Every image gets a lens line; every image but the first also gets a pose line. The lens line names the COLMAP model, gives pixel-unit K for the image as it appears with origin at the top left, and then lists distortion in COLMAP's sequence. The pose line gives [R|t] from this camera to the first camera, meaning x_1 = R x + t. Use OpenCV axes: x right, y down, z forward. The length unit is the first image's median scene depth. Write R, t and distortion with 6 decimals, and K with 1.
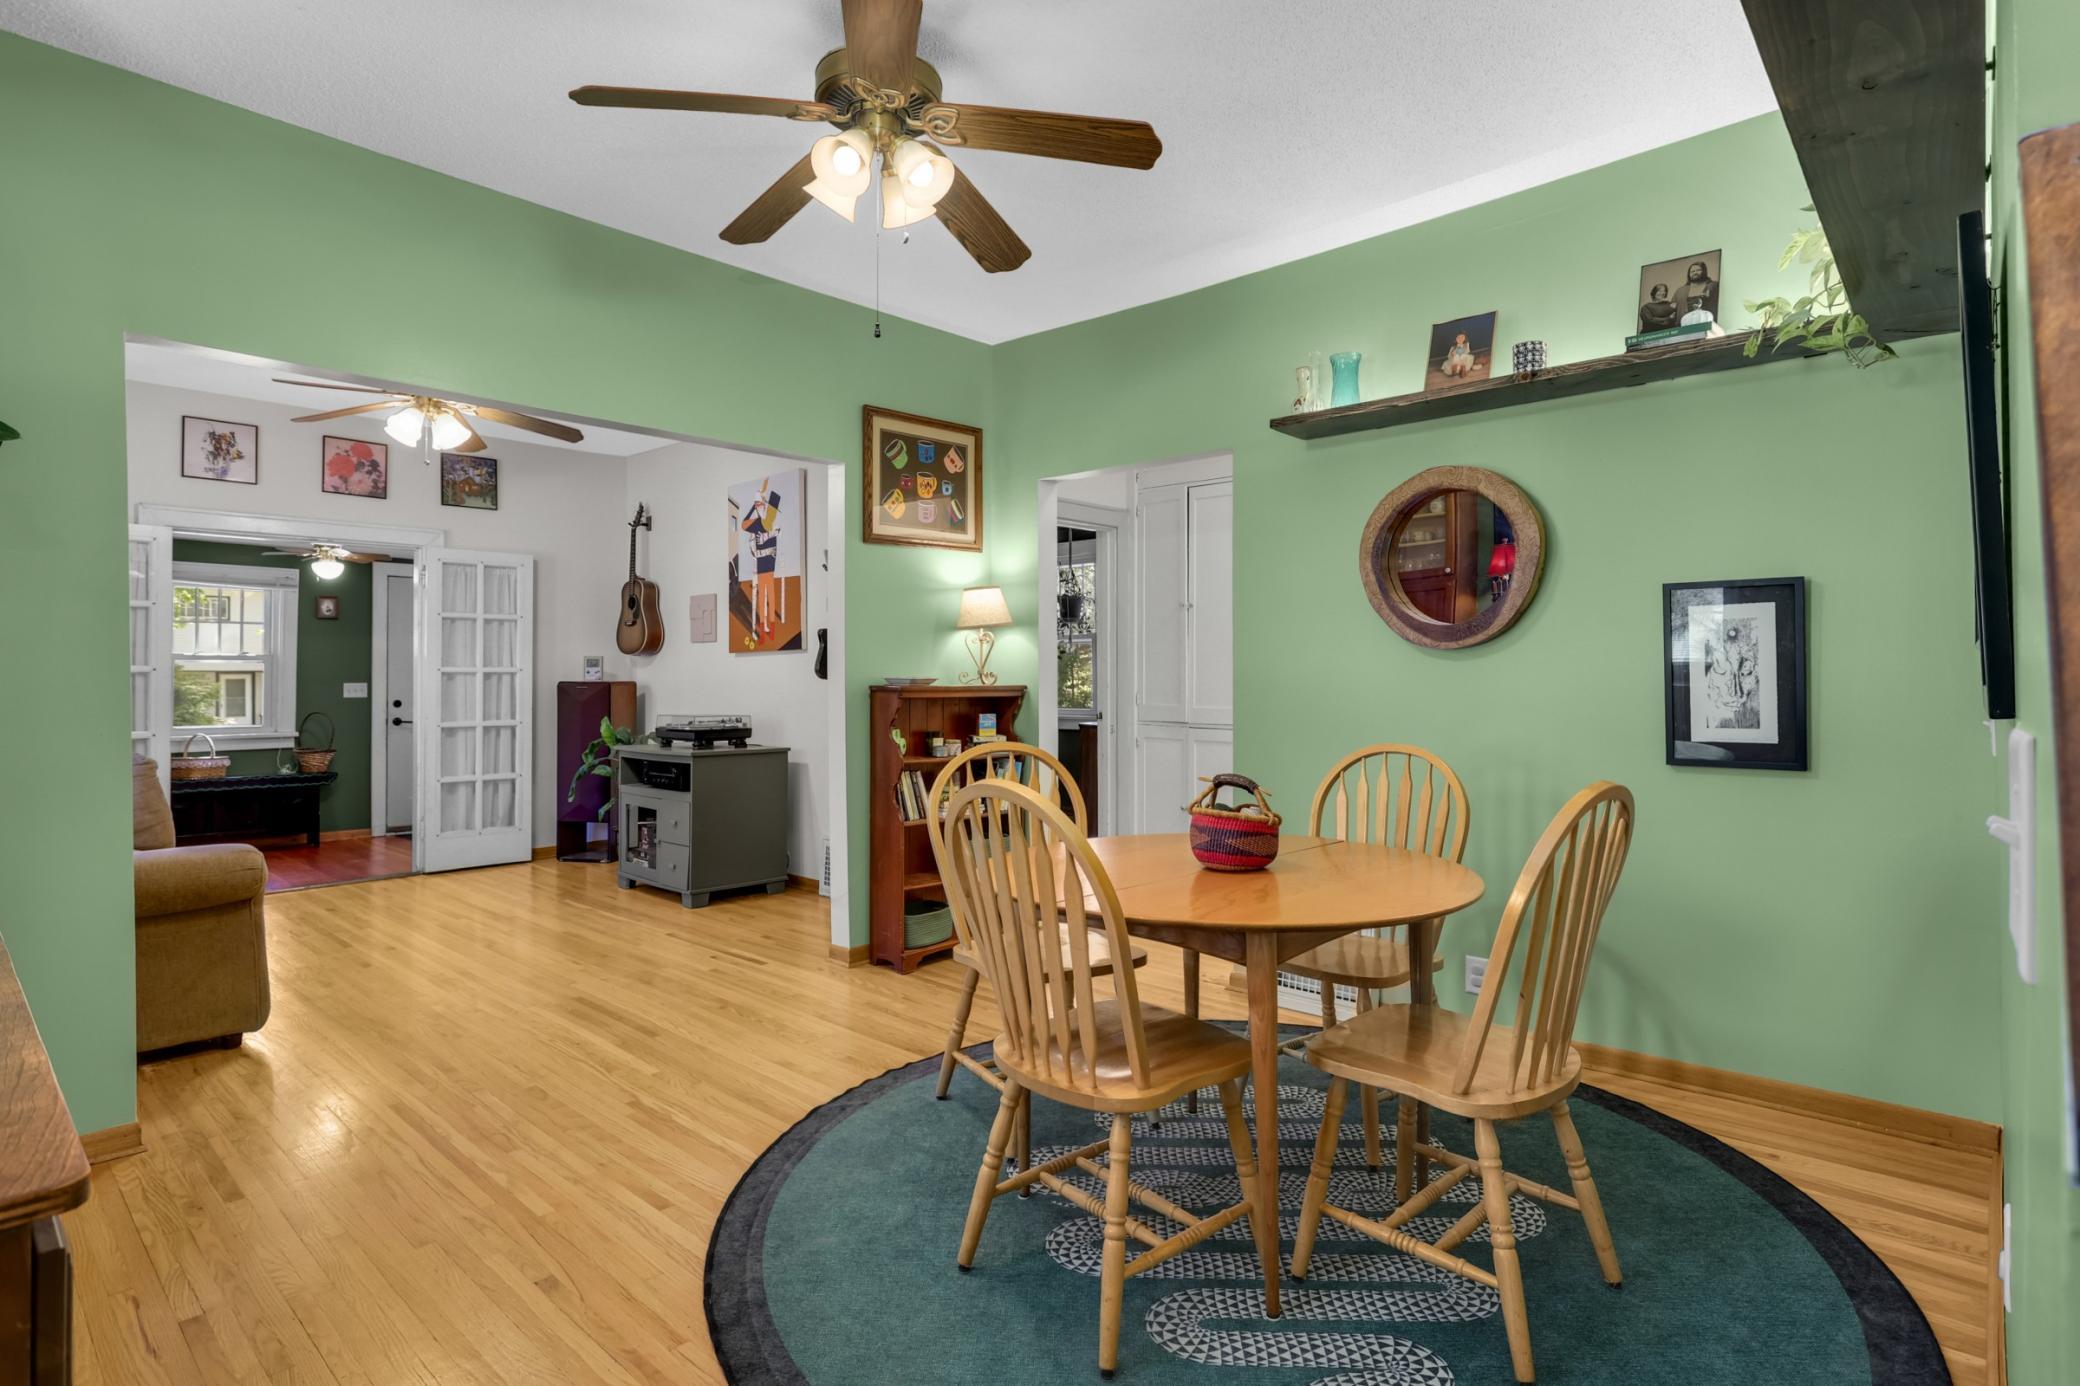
lens RADIAL K [[1037.2, 0, 1025.4], [0, 1037.2, 666.0], [0, 0, 1]] dist [-0.004399, 0.002985]
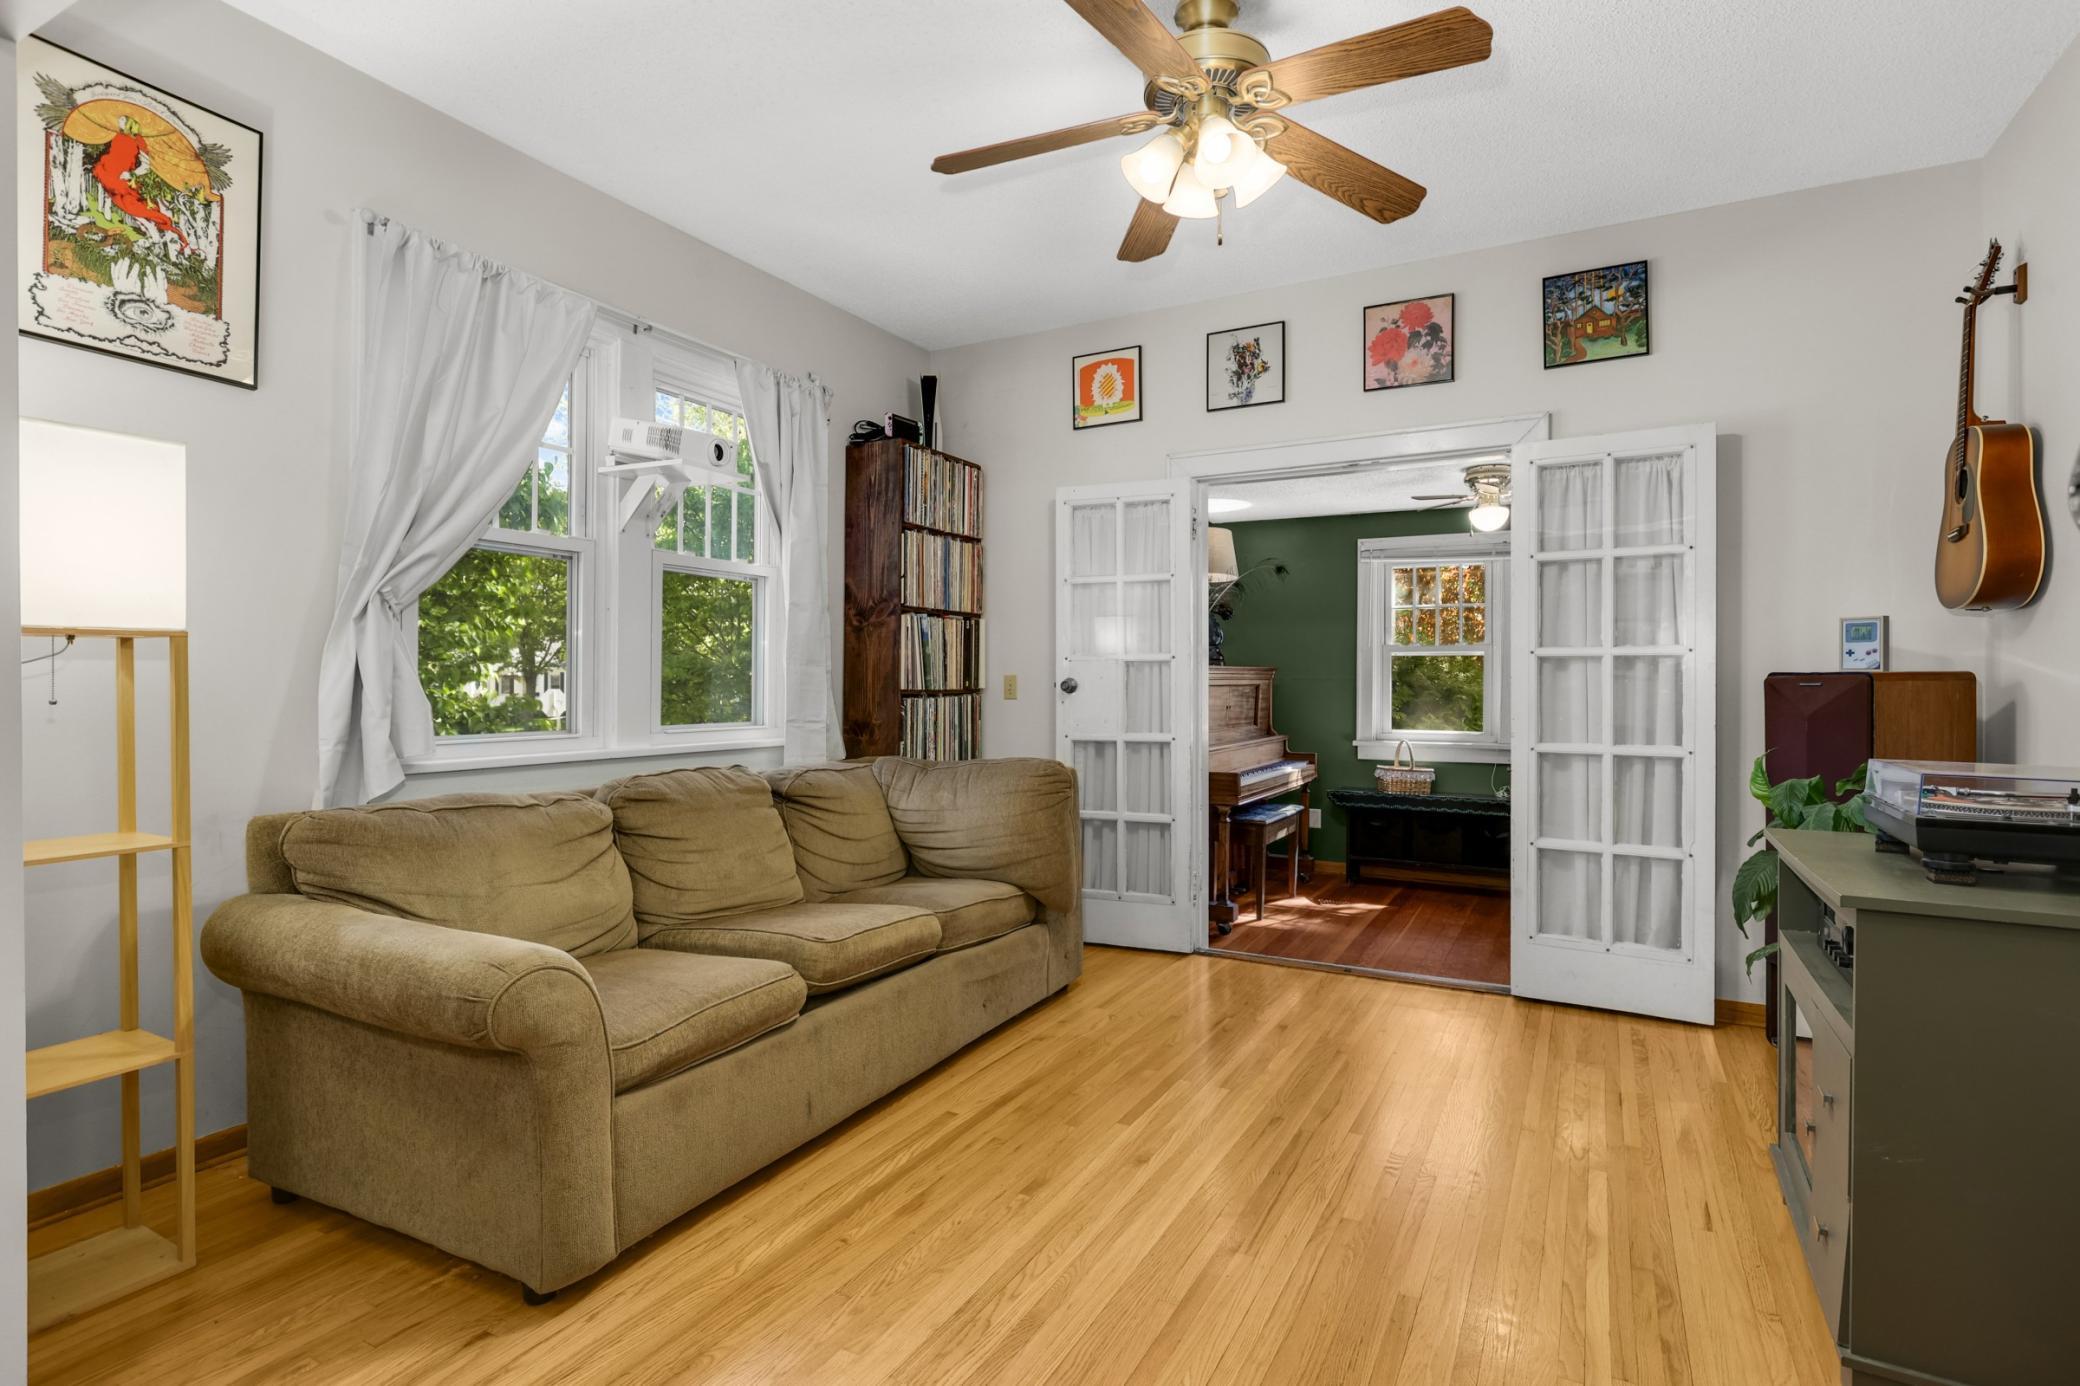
lens RADIAL K [[1037.2, 0, 1033.1], [0, 1037.2, 681.3], [0, 0, 1]] dist [-0.004399, 0.002985]
pose [[0.245306, 0.000516, -0.969446, -0.069508], [0.007146, 0.999972, 0.002340, 0.016017], [0.969419, -0.007502, 0.245295, 0.569468]]
